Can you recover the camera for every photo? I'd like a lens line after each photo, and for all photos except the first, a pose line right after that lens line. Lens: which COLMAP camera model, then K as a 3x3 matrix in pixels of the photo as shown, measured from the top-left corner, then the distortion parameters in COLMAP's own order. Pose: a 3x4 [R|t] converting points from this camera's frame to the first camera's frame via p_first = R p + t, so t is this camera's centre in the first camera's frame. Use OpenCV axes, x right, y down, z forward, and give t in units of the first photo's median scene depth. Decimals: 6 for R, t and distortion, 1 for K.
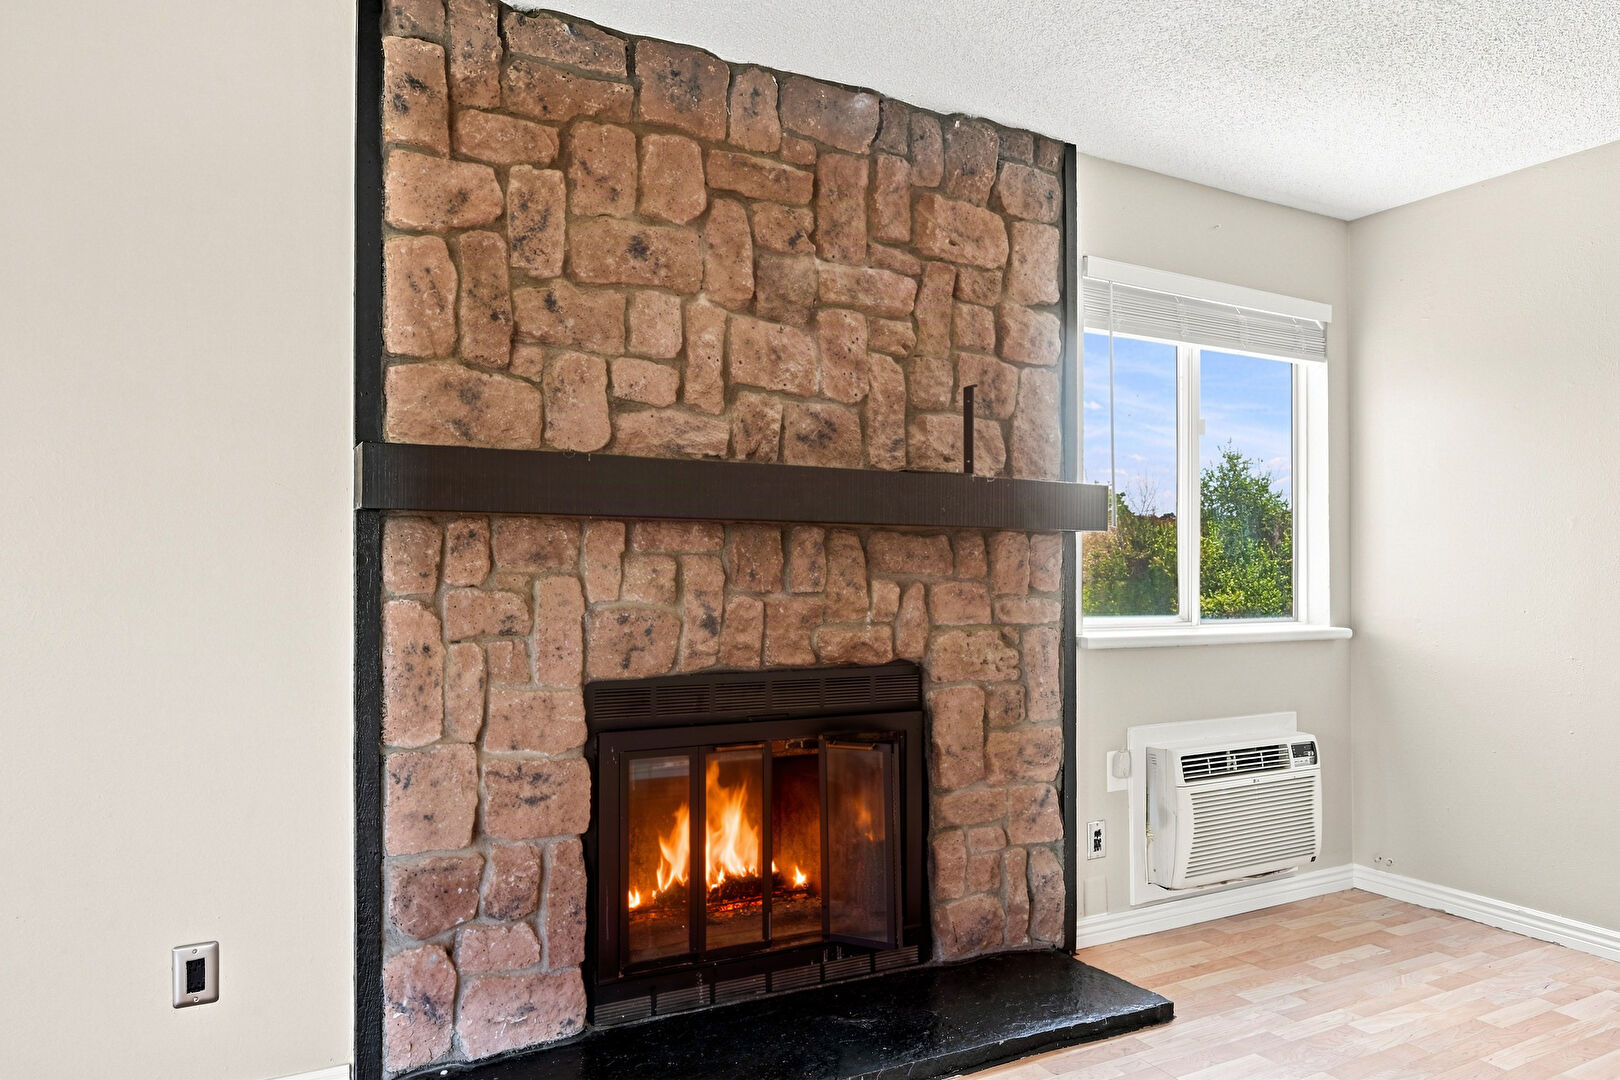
lens RADIAL K [[1116.2, 0, 814.0], [0, 1116.2, 550.9], [0, 0, 1]] dist [-0.006272, 0.000537]
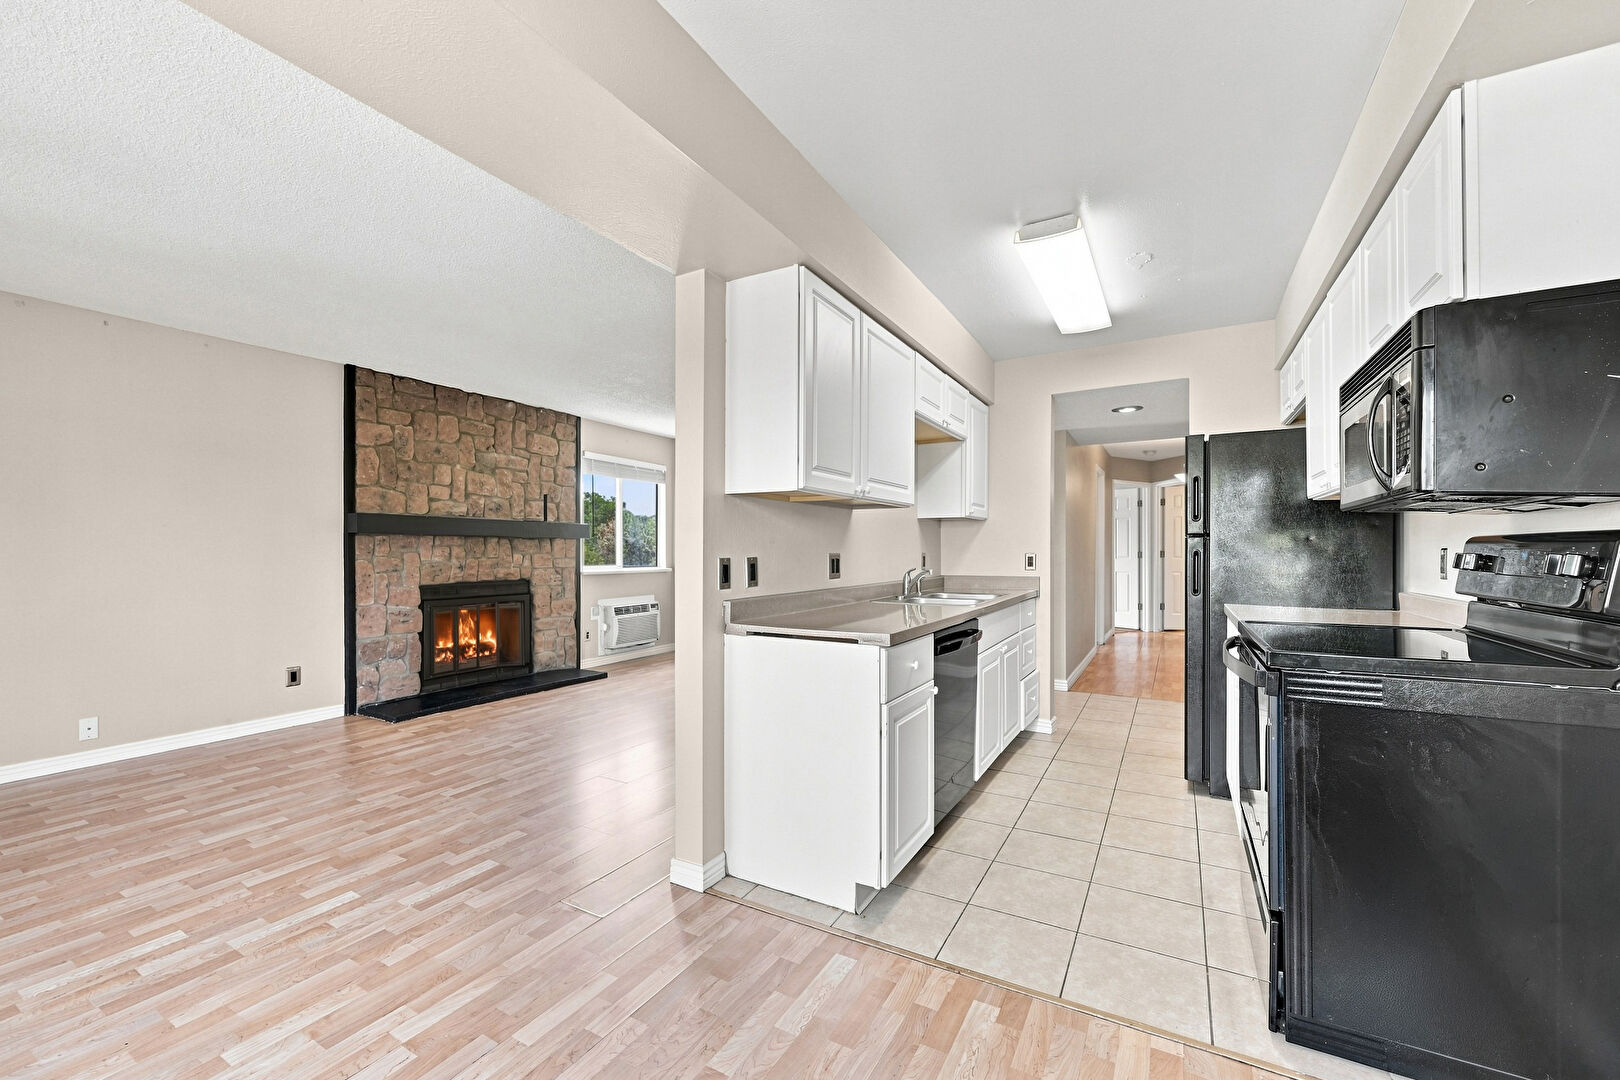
lens RADIAL K [[661.0, 0, 815.0], [0, 661.0, 548.2], [0, 0, 1]] dist [-0.002948, -0.000403]
pose [[0.854142, -0.000800, 0.520039, -0.203840], [-0.007603, 0.999873, 0.014026, -0.023767], [-0.519984, -0.015934, 0.854027, -1.123312]]
